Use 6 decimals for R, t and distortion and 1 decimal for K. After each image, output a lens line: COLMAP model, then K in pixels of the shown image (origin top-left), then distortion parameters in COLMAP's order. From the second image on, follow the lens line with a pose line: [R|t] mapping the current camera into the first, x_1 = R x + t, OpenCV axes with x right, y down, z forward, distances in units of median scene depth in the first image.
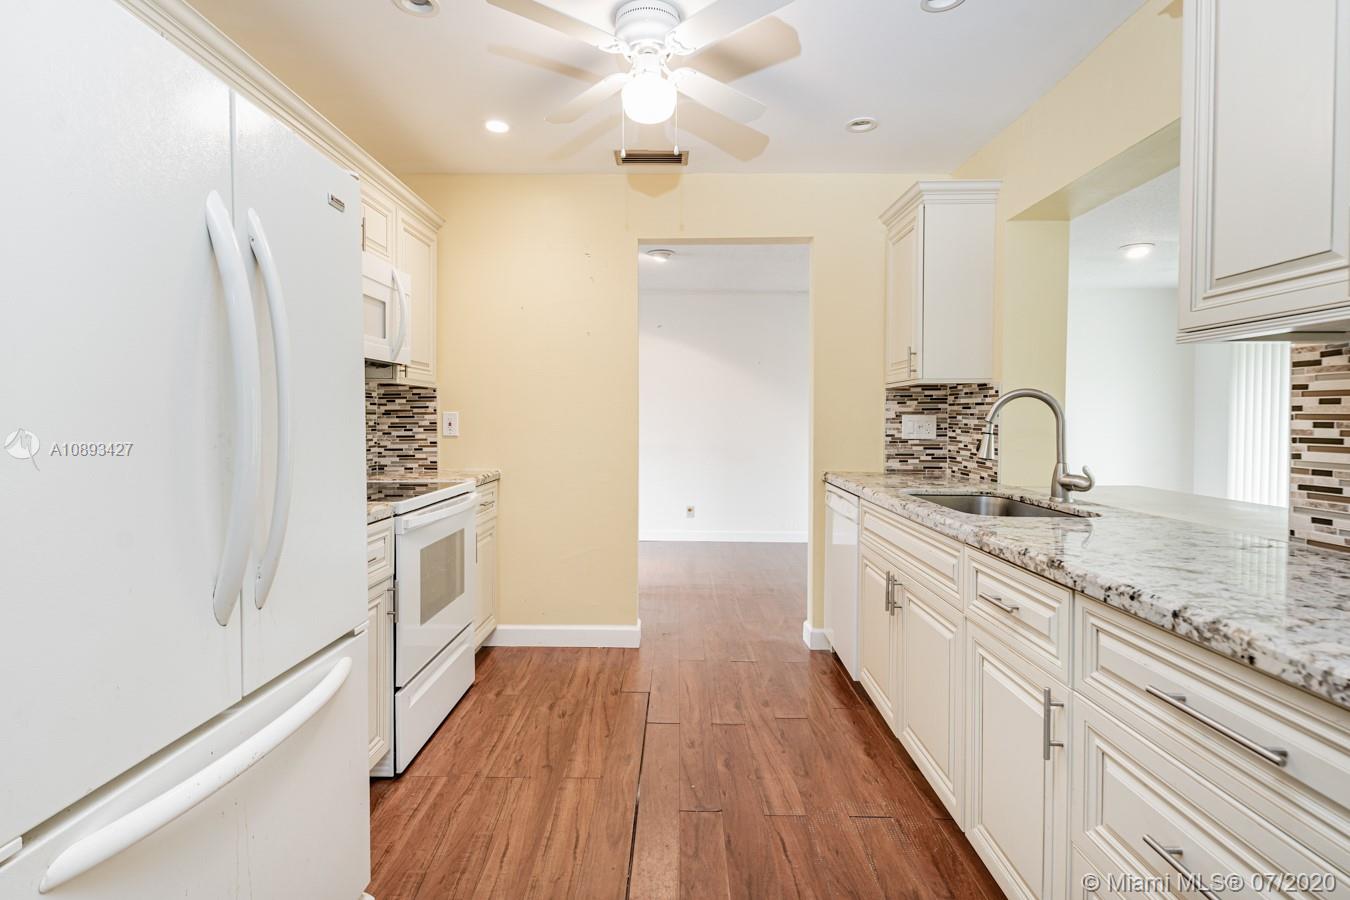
lens RADIAL K [[638.9, 0, 671.0], [0, 638.9, 437.2], [0, 0, 1]] dist [0.035847, -0.000127]
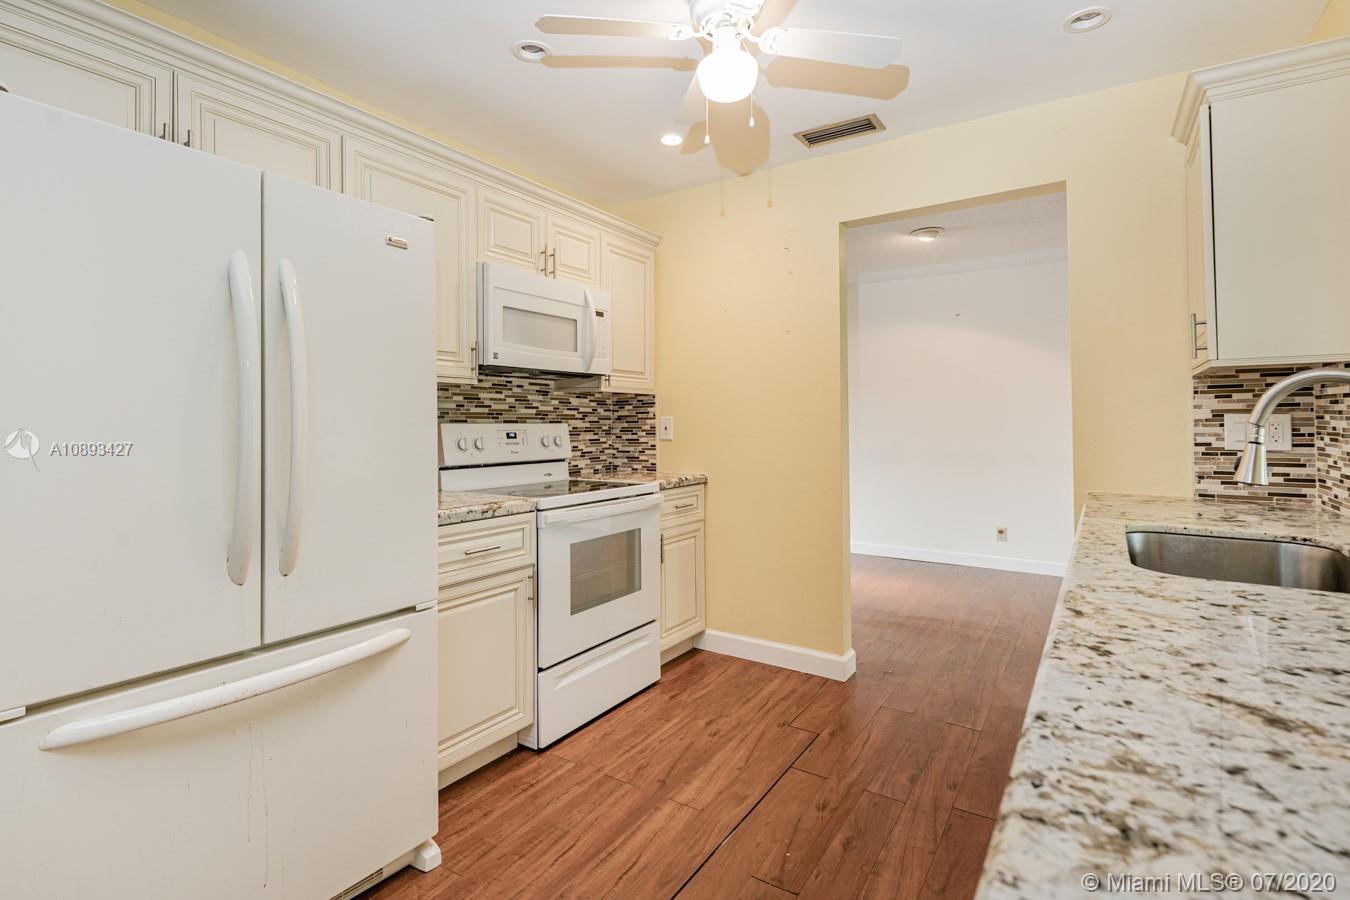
lens RADIAL K [[651.1, 0, 689.4], [0, 651.1, 418.7], [0, 0, 1]] dist [0.032998, -0.001249]
pose [[0.852051, -0.008903, -0.523382, 0.254605], [-0.009537, 0.999425, -0.032527, -0.001909], [0.523371, 0.032706, 0.851477, 0.114244]]
